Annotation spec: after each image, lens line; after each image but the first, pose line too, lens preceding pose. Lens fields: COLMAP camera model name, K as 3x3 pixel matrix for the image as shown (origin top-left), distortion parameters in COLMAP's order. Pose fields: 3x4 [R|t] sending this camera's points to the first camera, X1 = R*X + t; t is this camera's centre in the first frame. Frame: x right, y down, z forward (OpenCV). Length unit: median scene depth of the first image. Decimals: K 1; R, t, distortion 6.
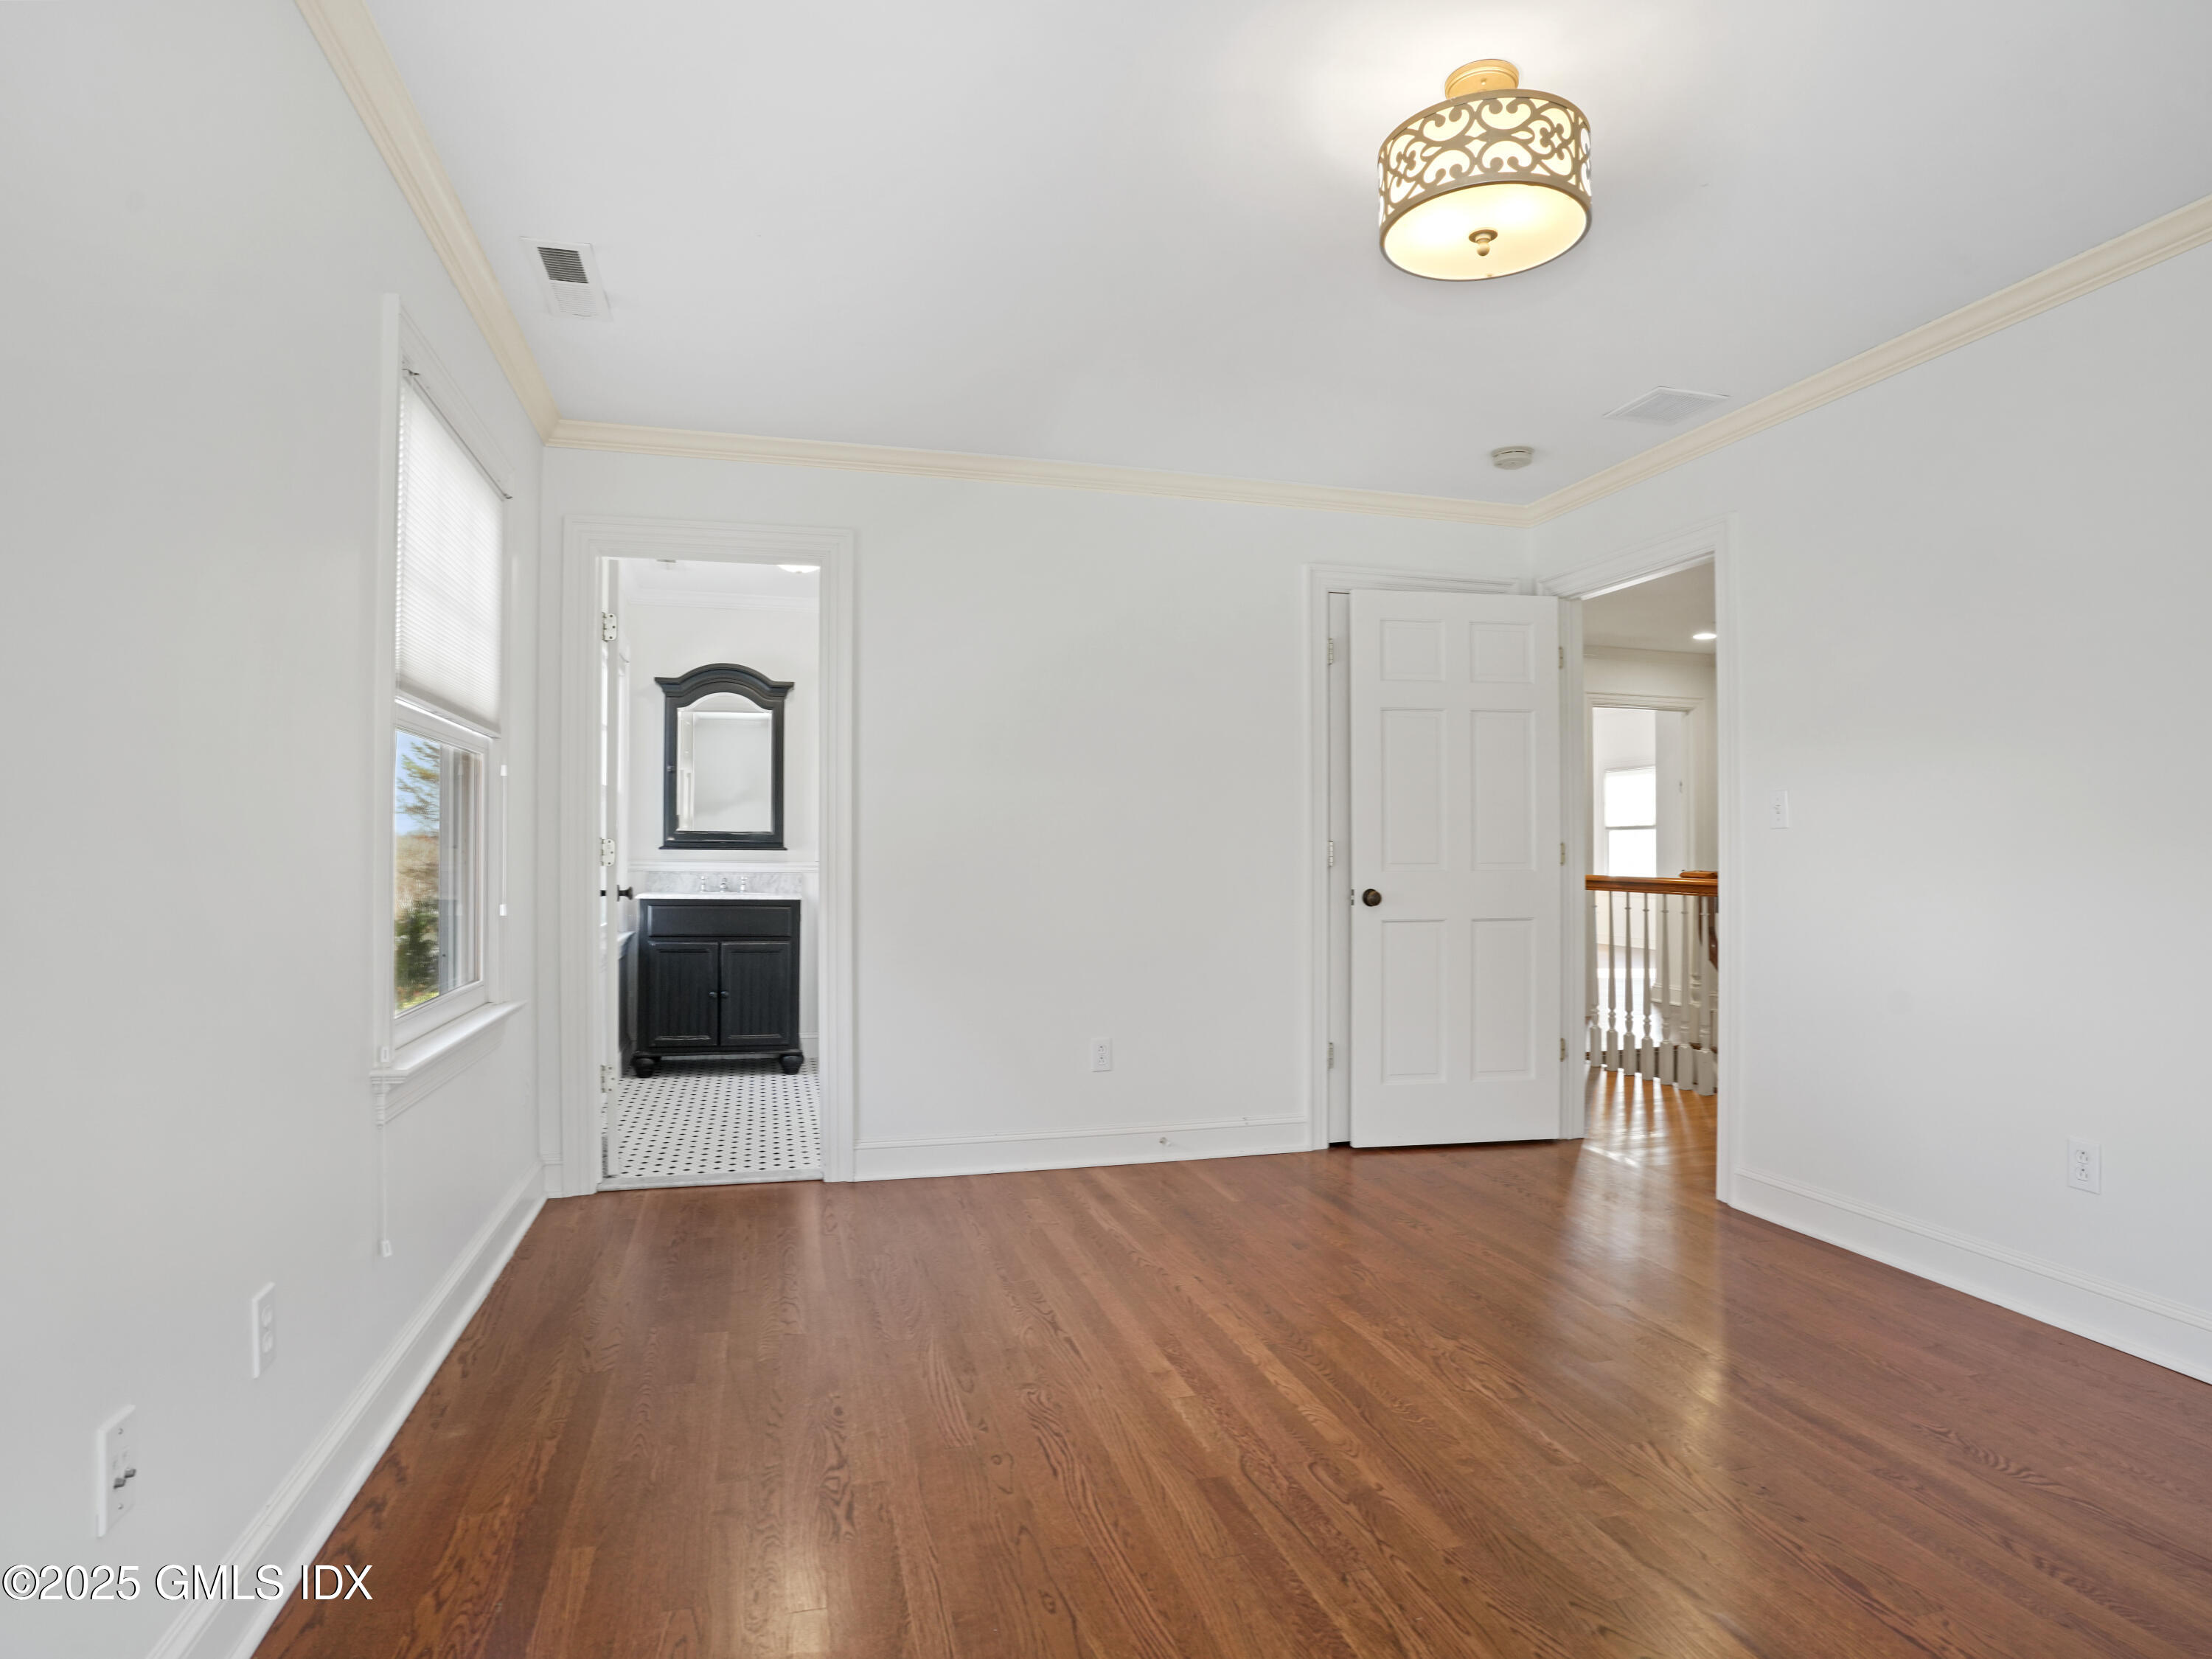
lens RADIAL K [[1211.8, 0, 1098.8], [0, 1211.8, 858.5], [0, 0, 1]] dist [-0.090477, 0.043110]
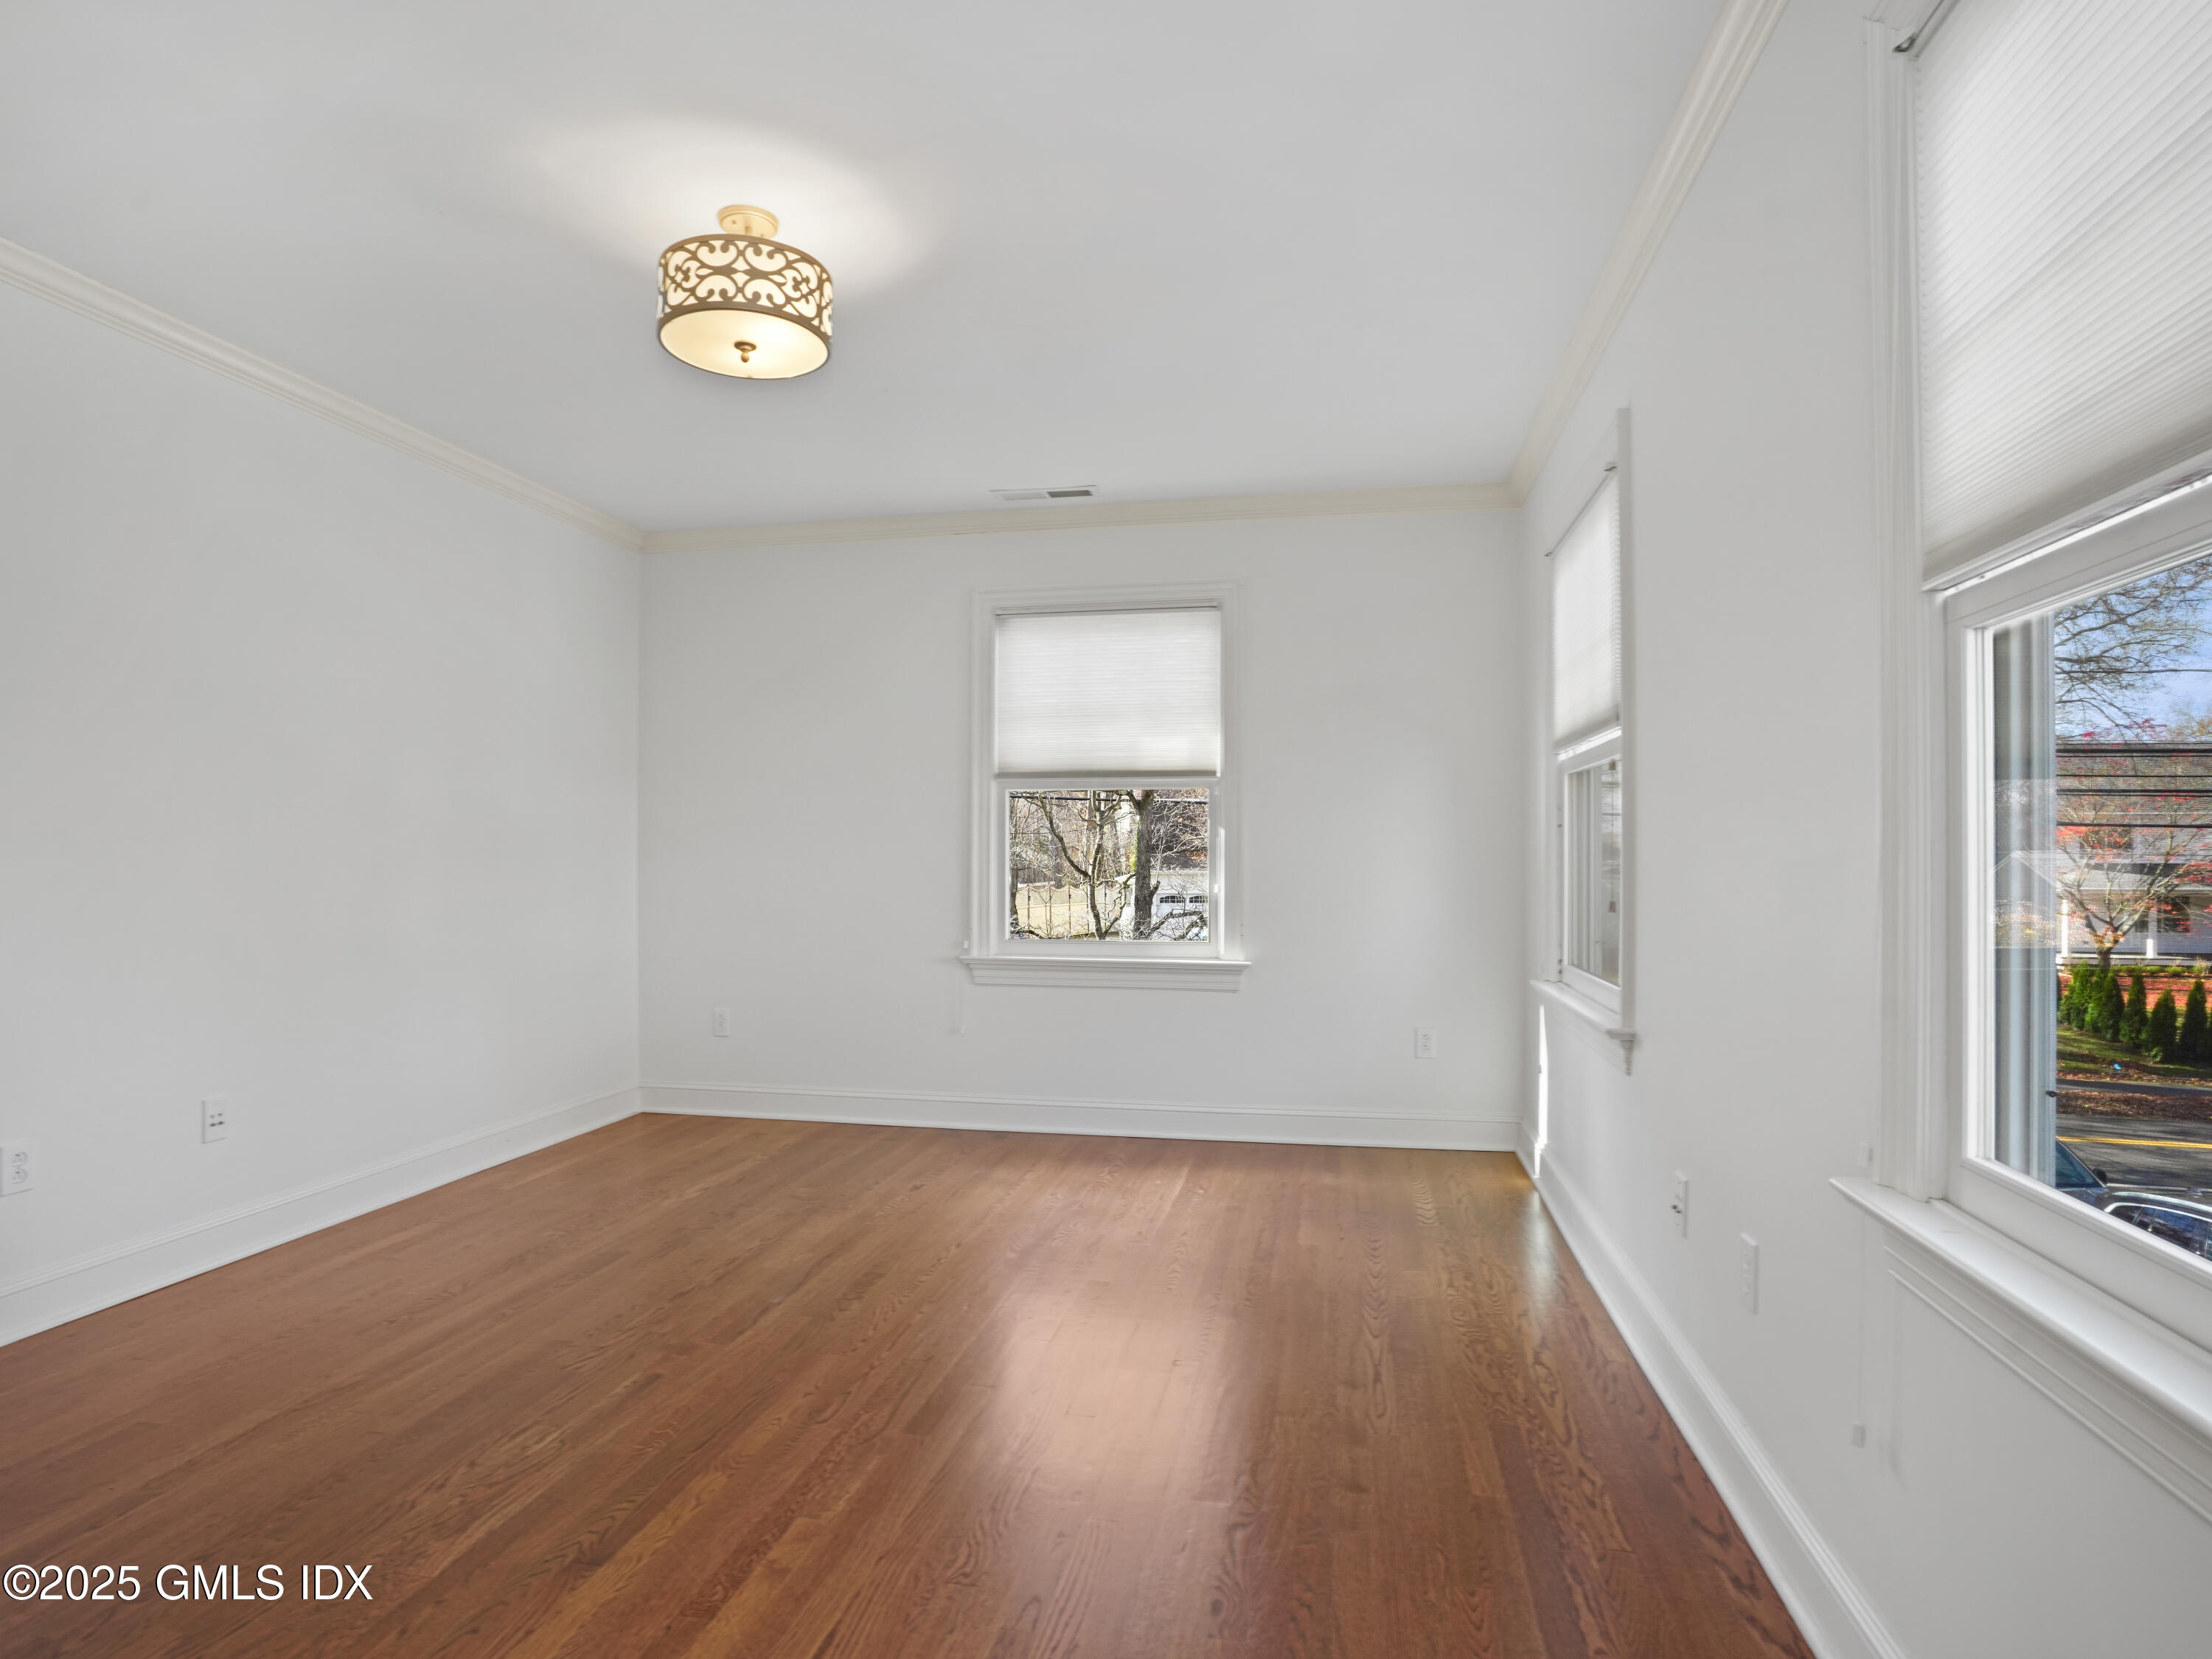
lens RADIAL K [[1211.8, 0, 1098.8], [0, 1211.8, 858.5], [0, 0, 1]] dist [-0.090477, 0.043110]
pose [[-0.896034, -0.003953, 0.443969, -0.530215], [-0.002720, 0.999990, 0.003413, -0.005821], [-0.443978, 0.001851, -0.896036, 1.876323]]
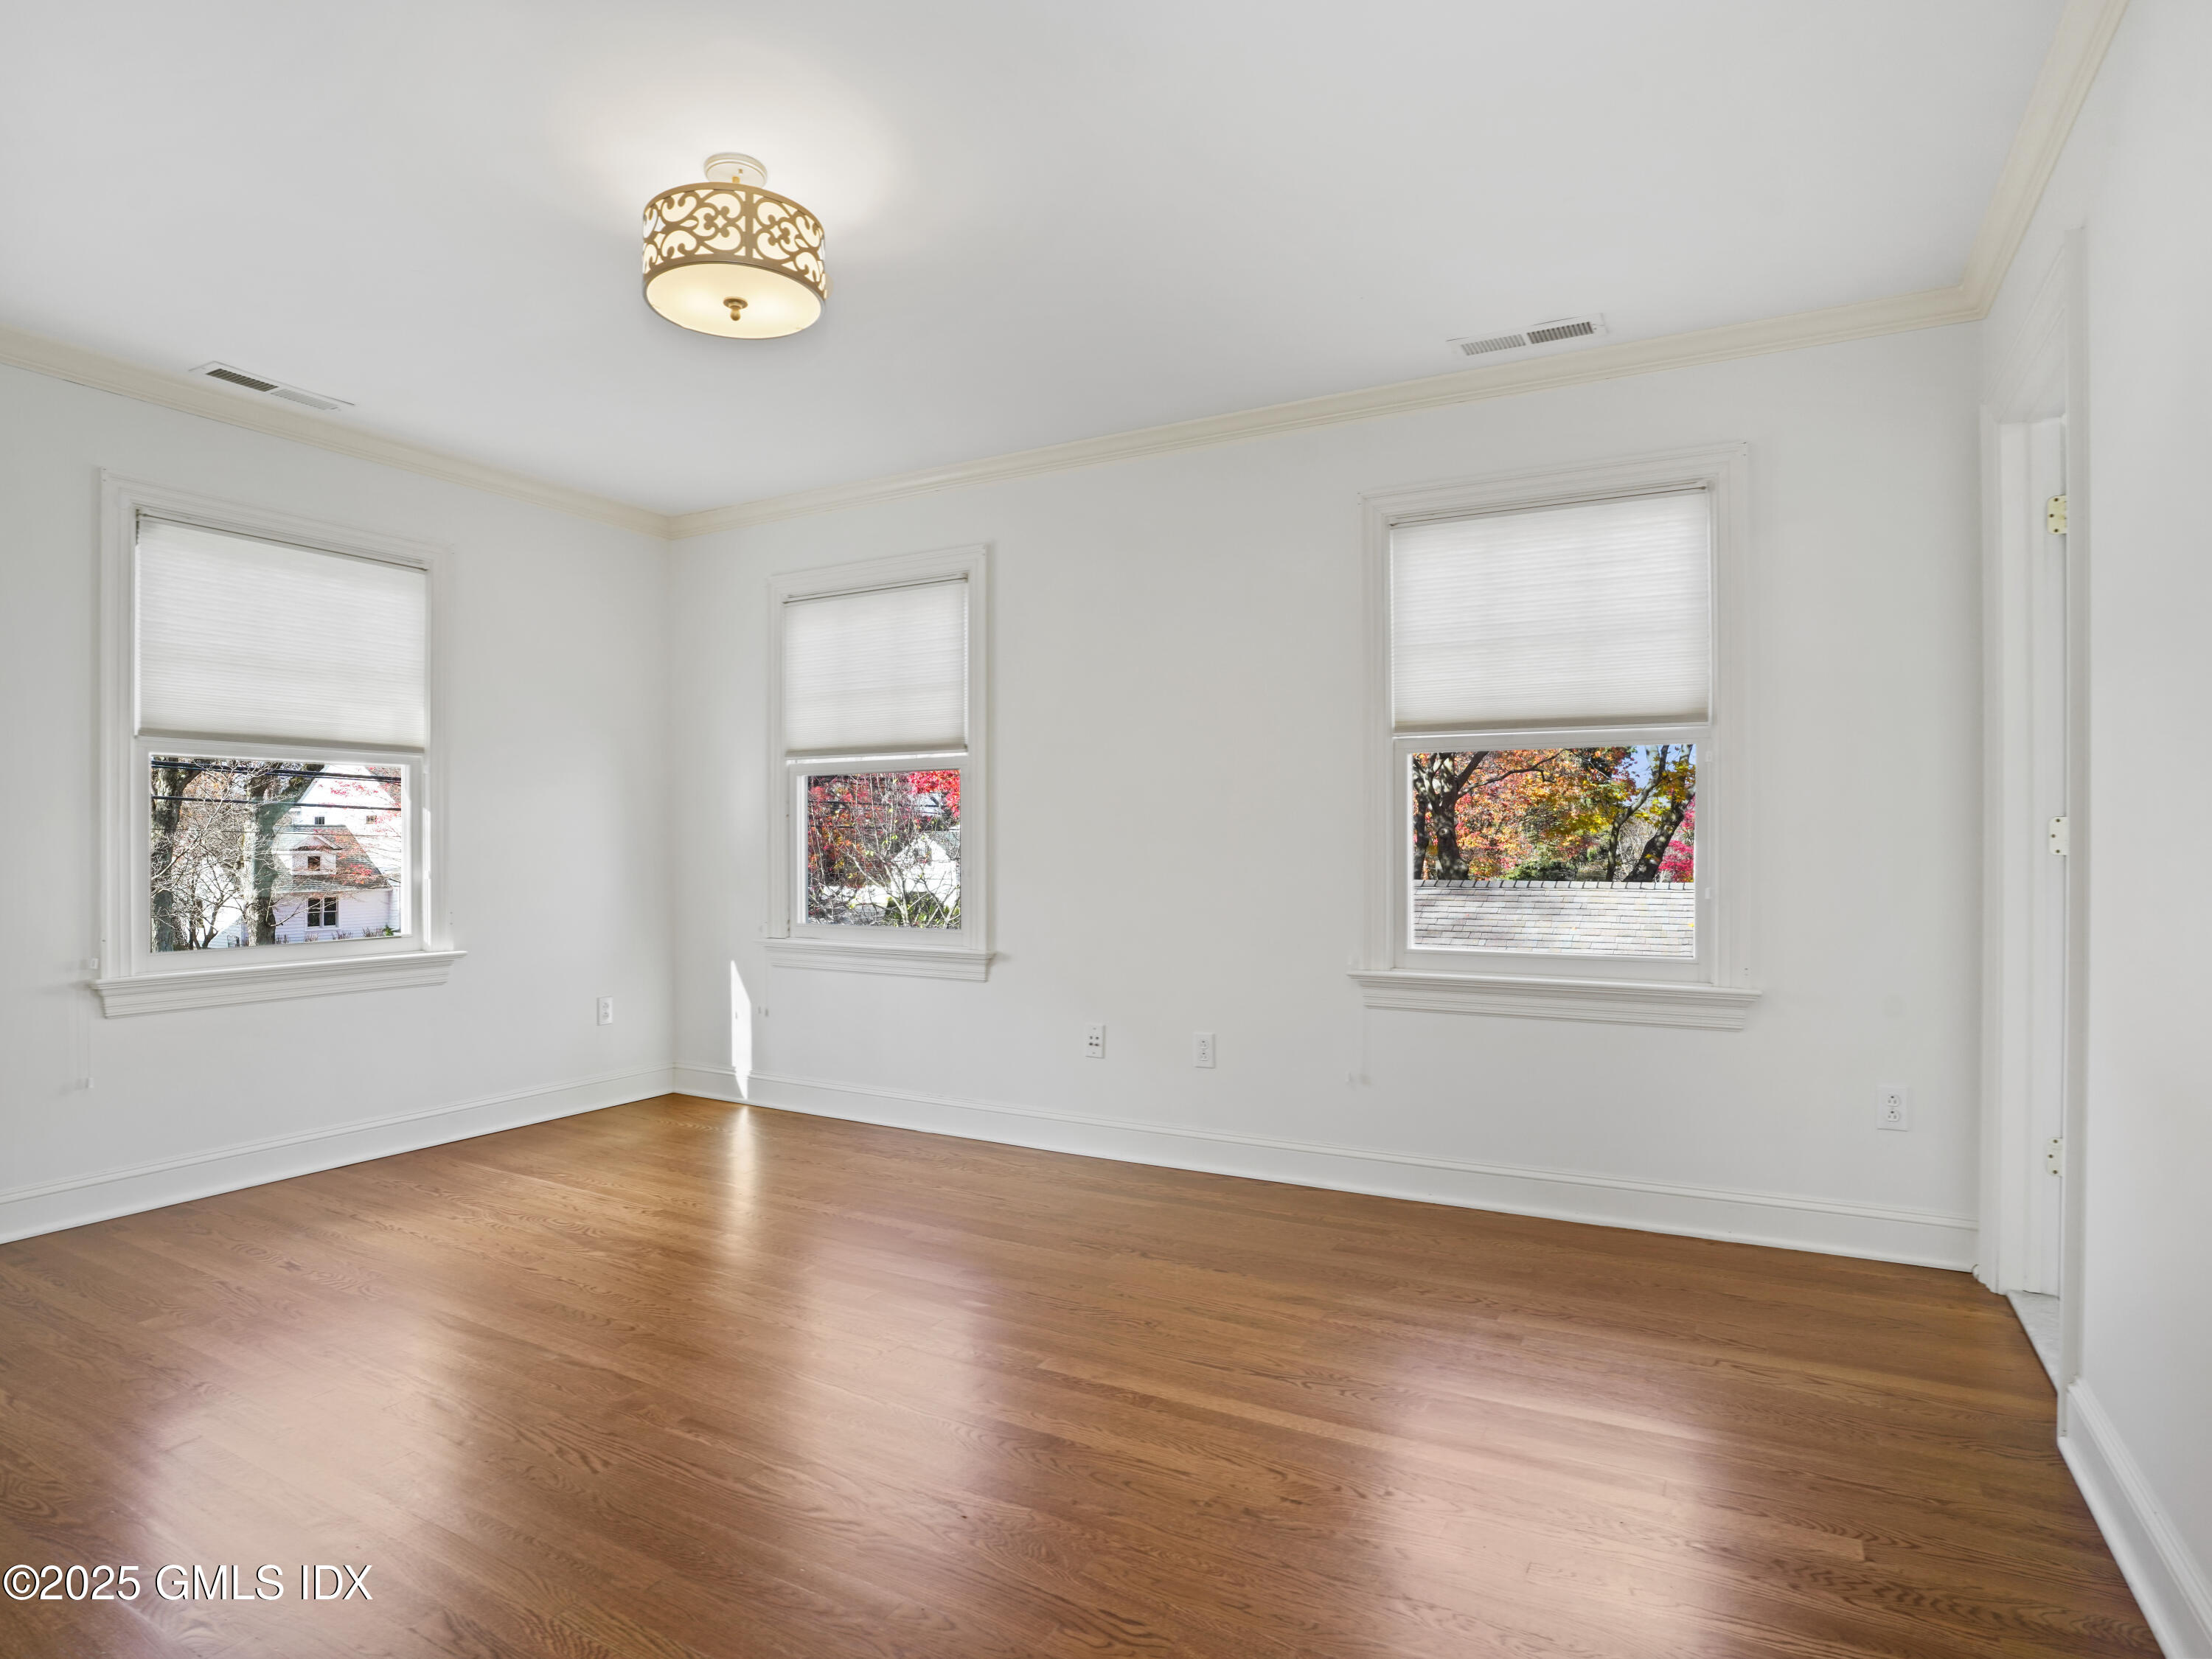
lens RADIAL K [[1211.8, 0, 1098.8], [0, 1211.8, 858.5], [0, 0, 1]] dist [-0.090477, 0.043110]
pose [[-0.701758, 0.009147, -0.712357, 0.883394], [-0.000355, 0.999913, 0.013189, 0.001321], [0.712415, 0.009508, -0.701694, 2.013712]]
